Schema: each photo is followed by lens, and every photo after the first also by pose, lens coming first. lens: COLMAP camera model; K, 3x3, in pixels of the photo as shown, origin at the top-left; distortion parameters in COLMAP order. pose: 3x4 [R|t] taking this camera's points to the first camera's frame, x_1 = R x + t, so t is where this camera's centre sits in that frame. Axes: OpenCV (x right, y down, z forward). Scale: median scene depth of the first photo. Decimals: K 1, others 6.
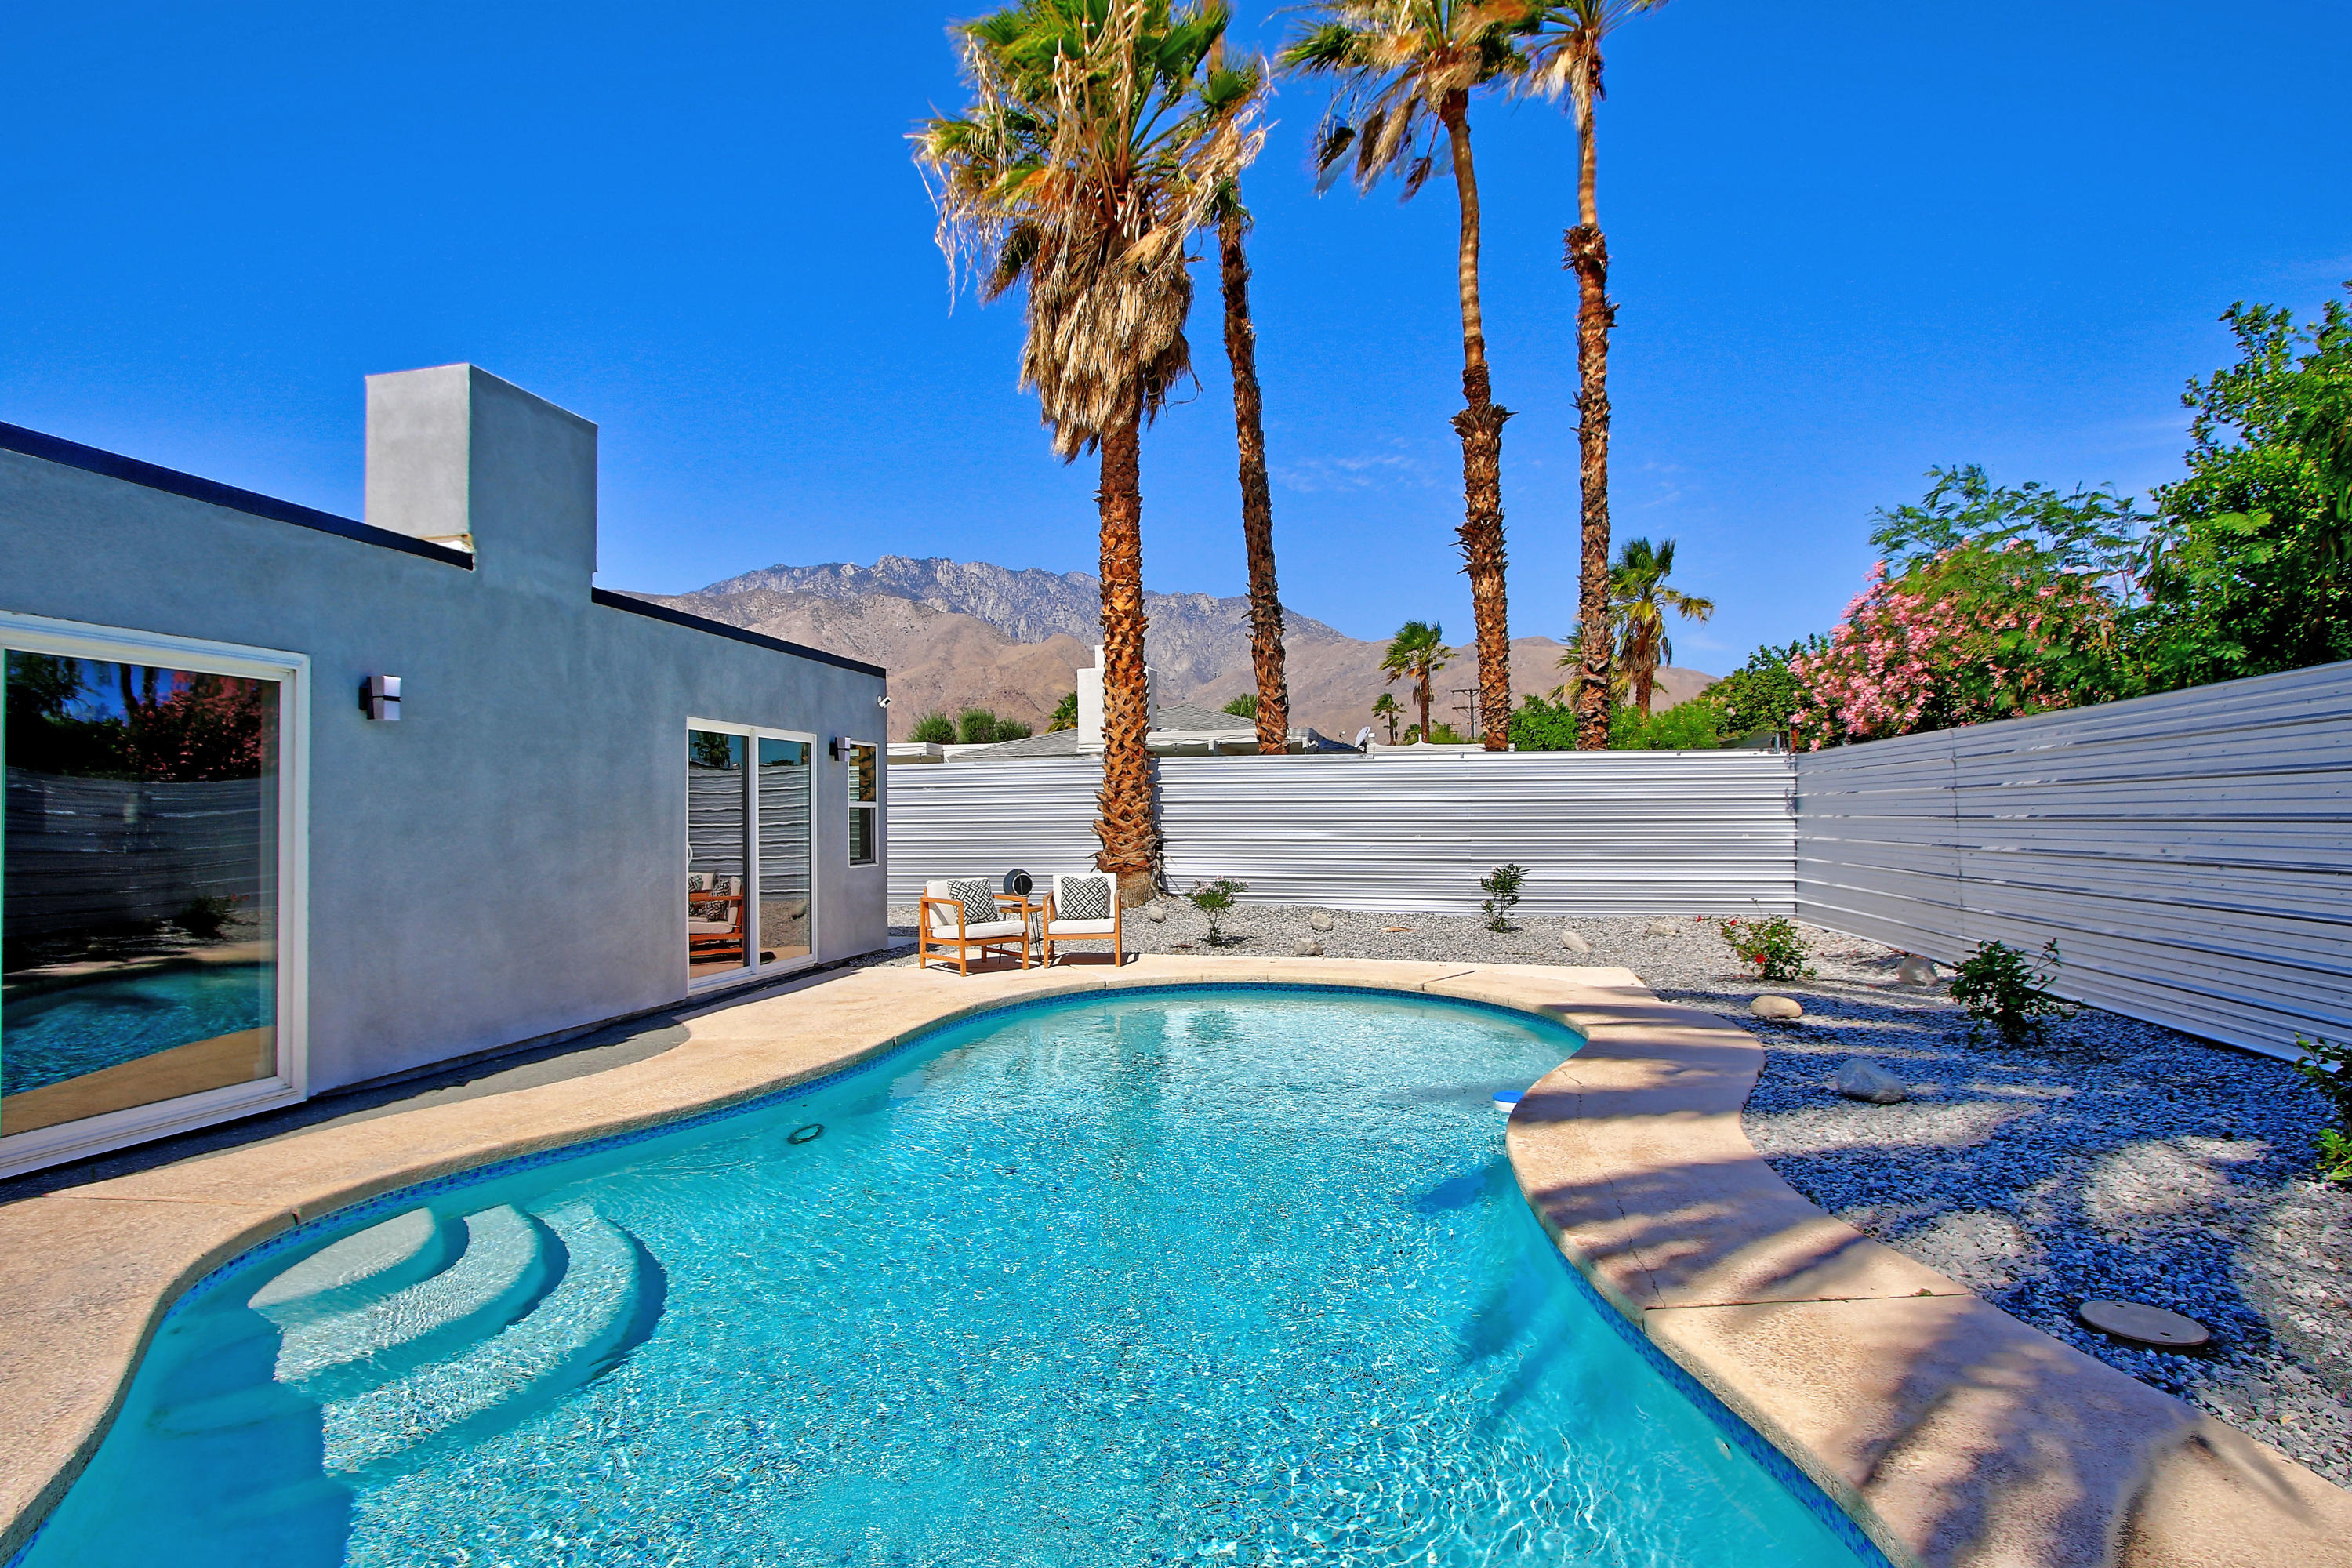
lens RADIAL K [[1123.1, 0, 1162.5], [0, 1123.1, 798.3], [0, 0, 1]] dist [-0.033227, 0.015965]
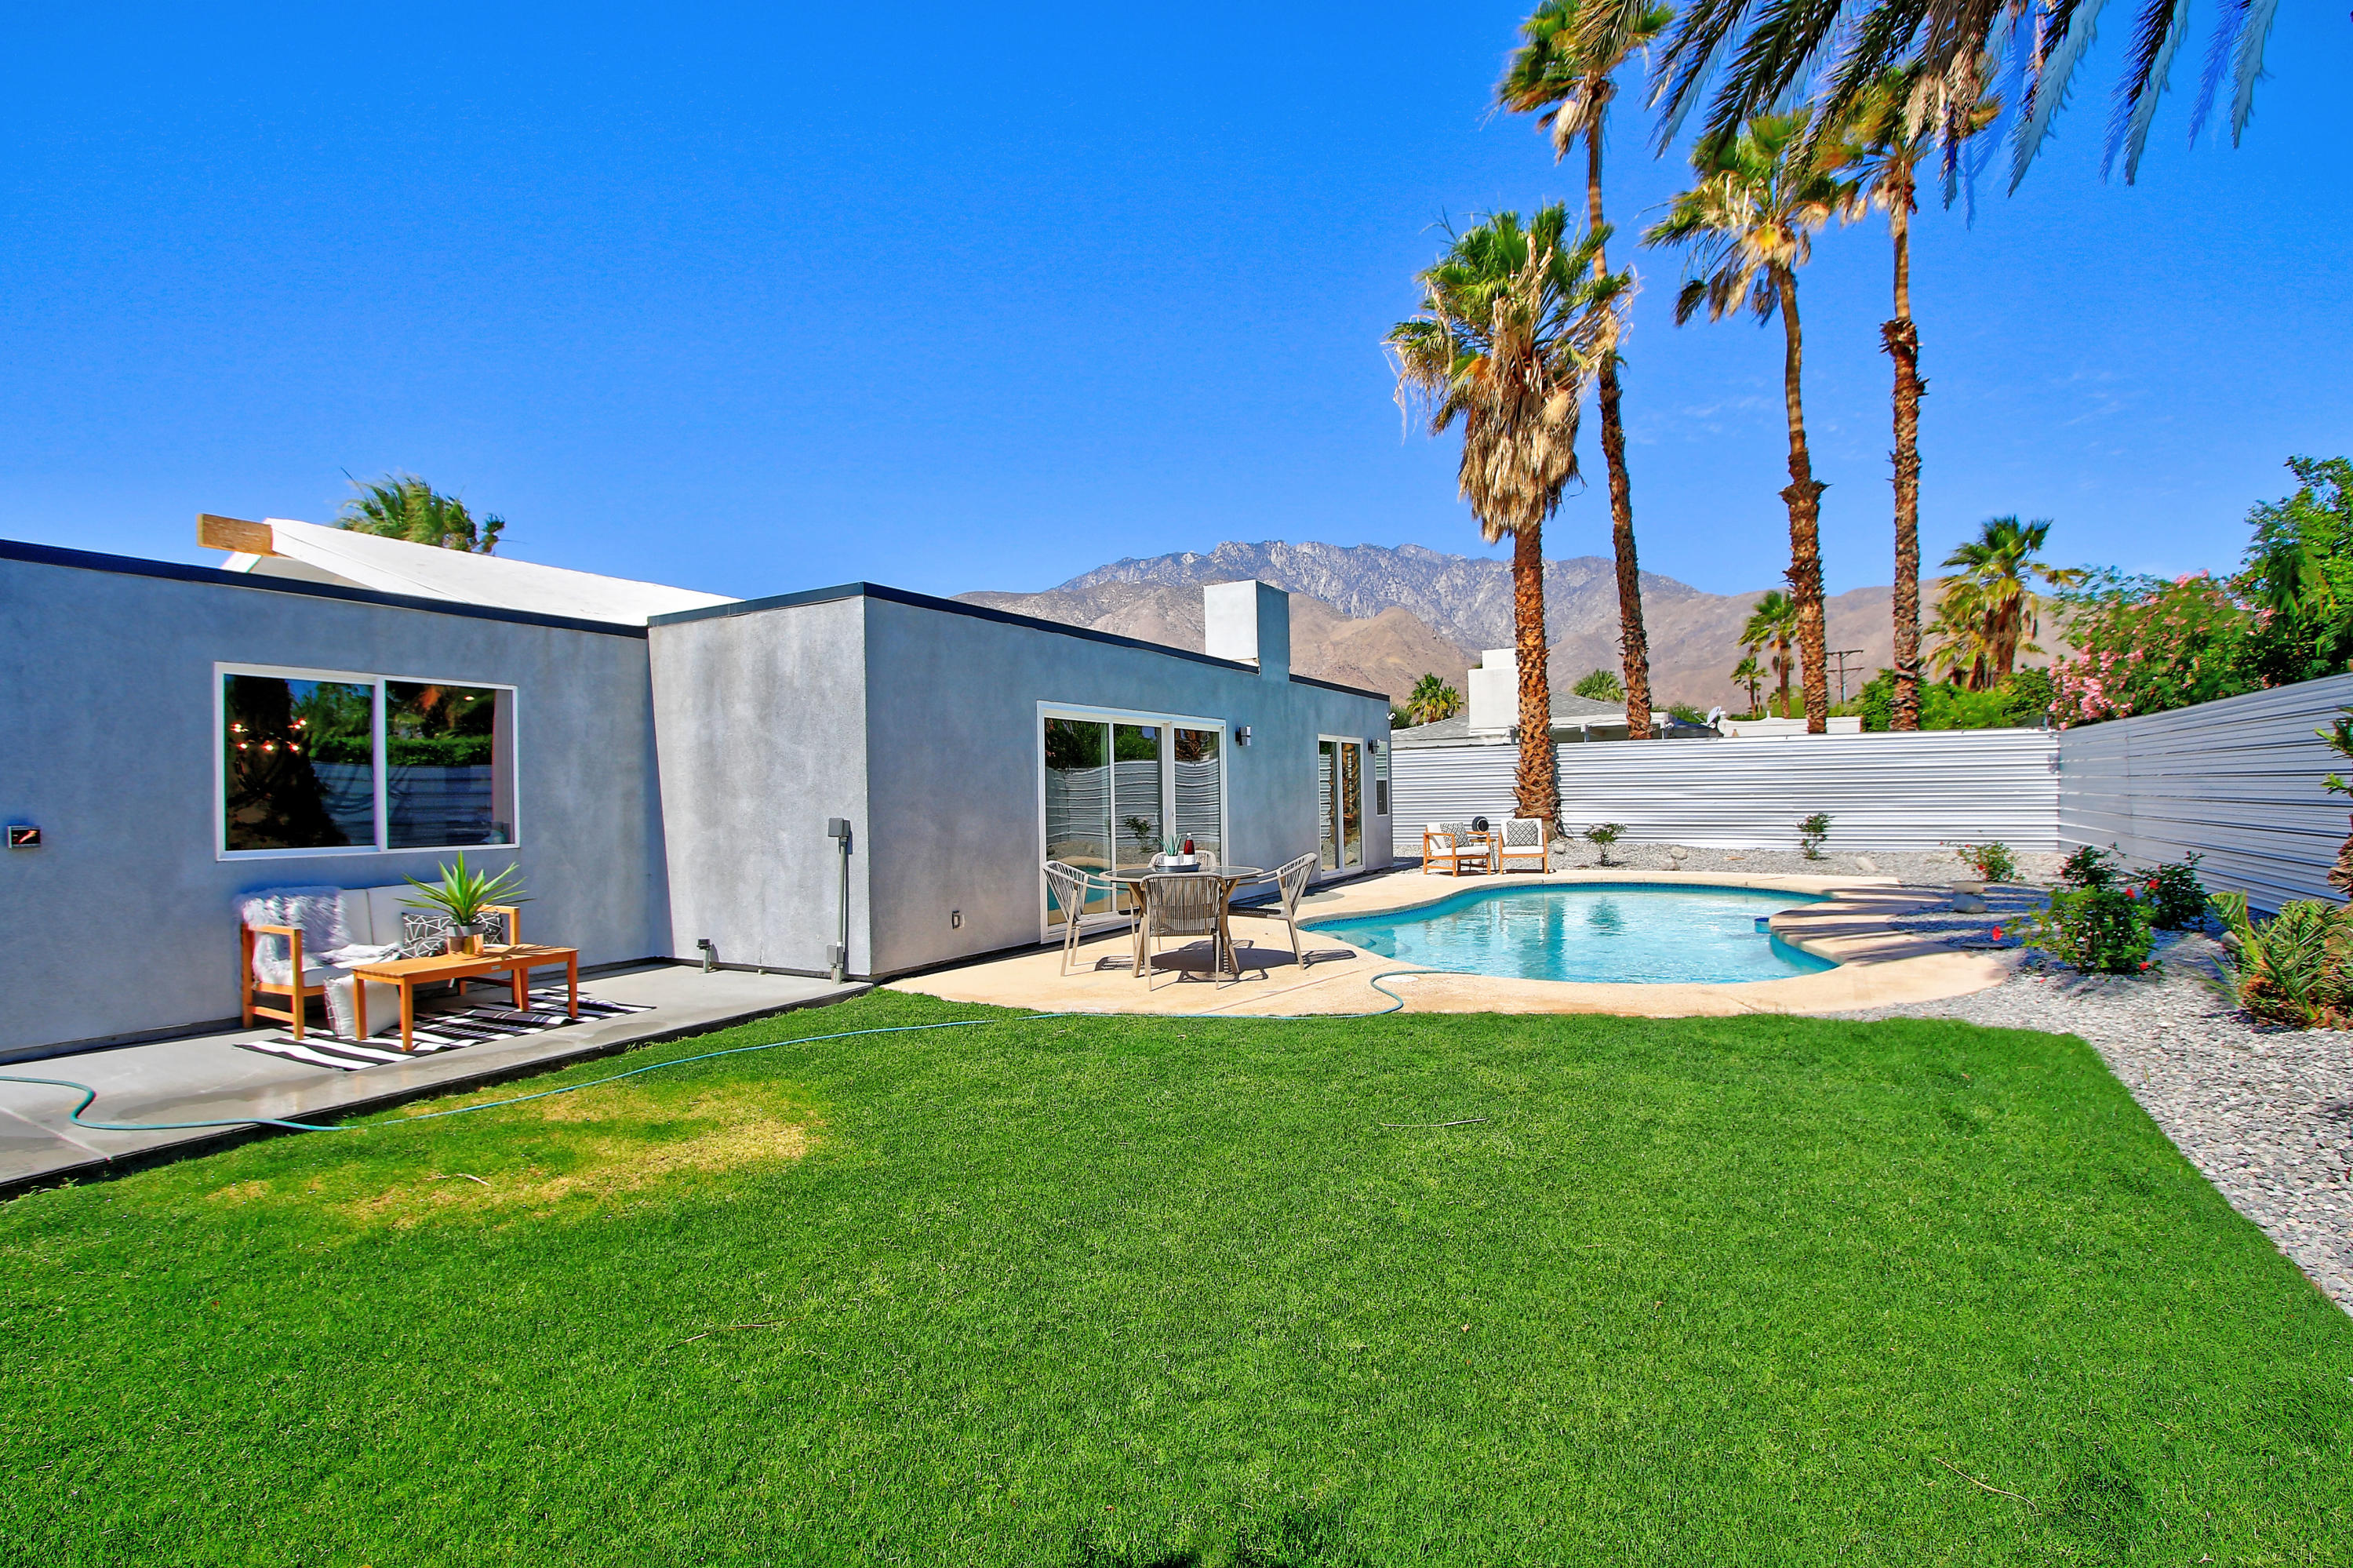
lens RADIAL K [[1091.2, 0, 1168.3], [0, 1091.2, 797.5], [0, 0, 1]] dist [-0.017088, 0.003144]
pose [[0.956680, -0.010088, -0.290966, -0.090316], [0.017174, 0.999615, 0.021810, -0.006463], [0.290634, -0.025862, 0.956485, -0.601612]]
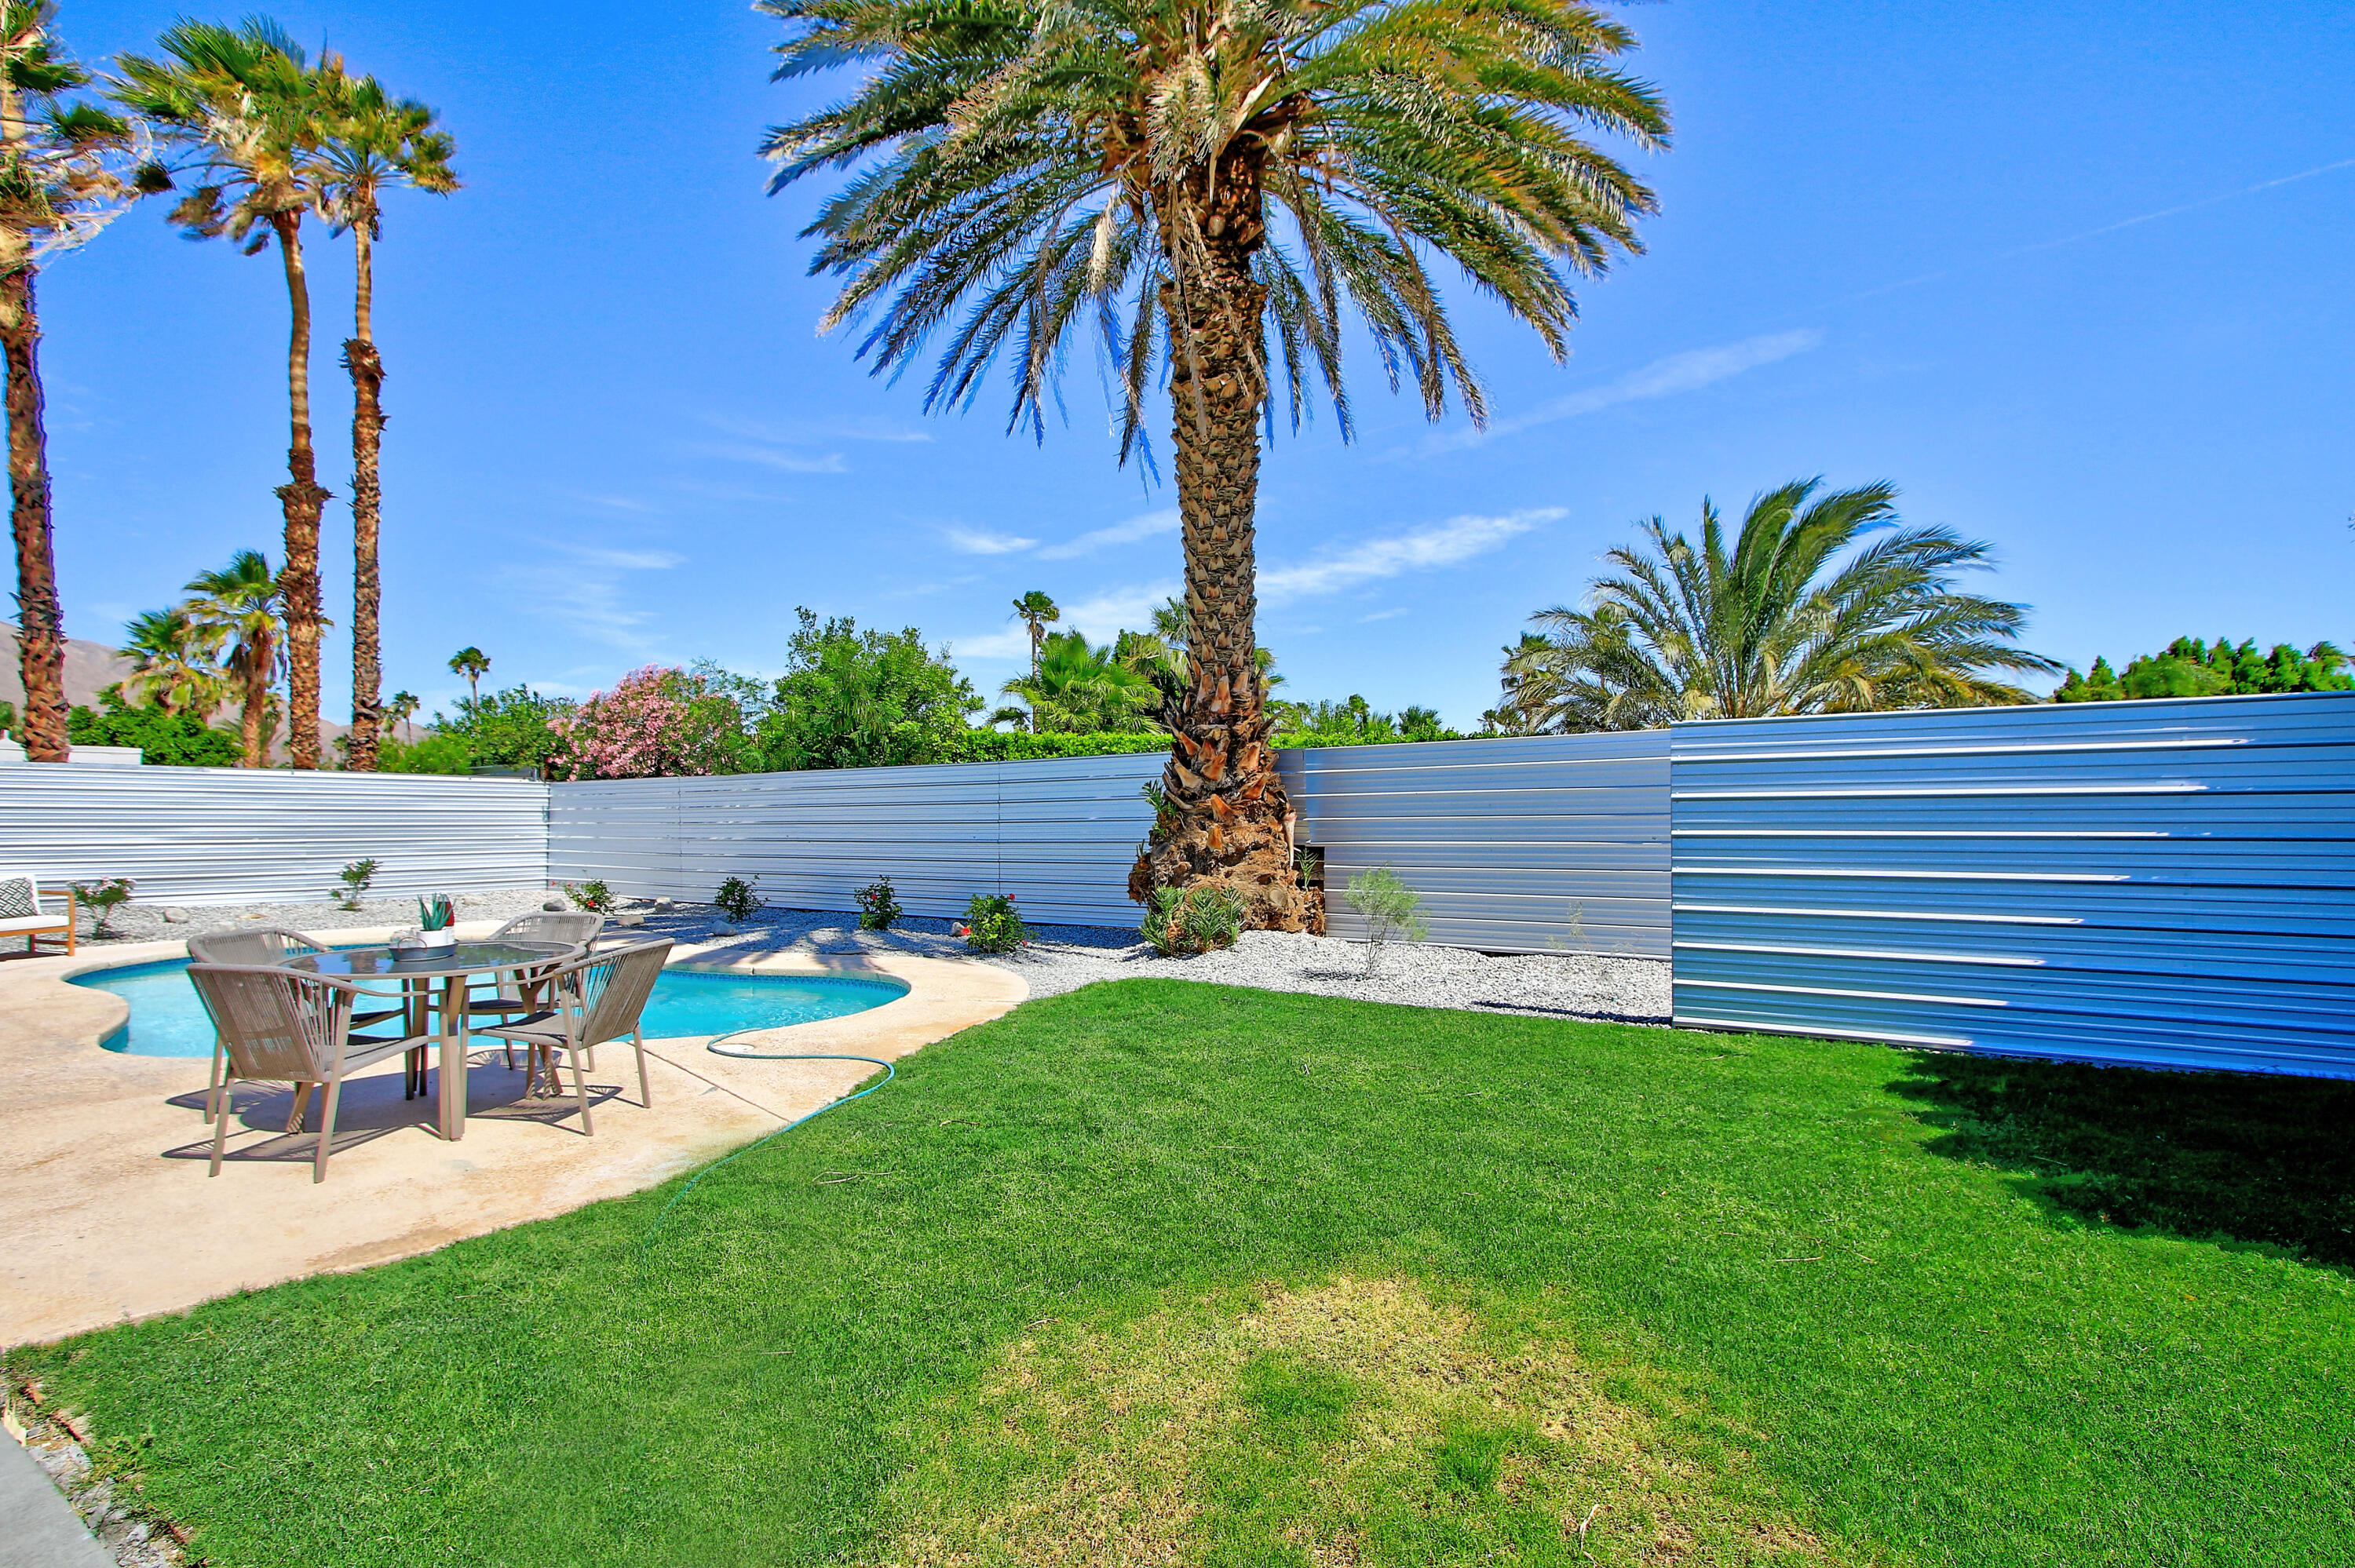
lens RADIAL K [[1119.0, 0, 1163.5], [0, 1119.0, 802.3], [0, 0, 1]] dist [-0.014977, 0.001400]
pose [[0.352883, 0.018607, 0.935482, -0.590996], [-0.013546, 0.999799, -0.014776, -0.001058], [-0.935569, -0.007458, 0.353064, -0.346242]]
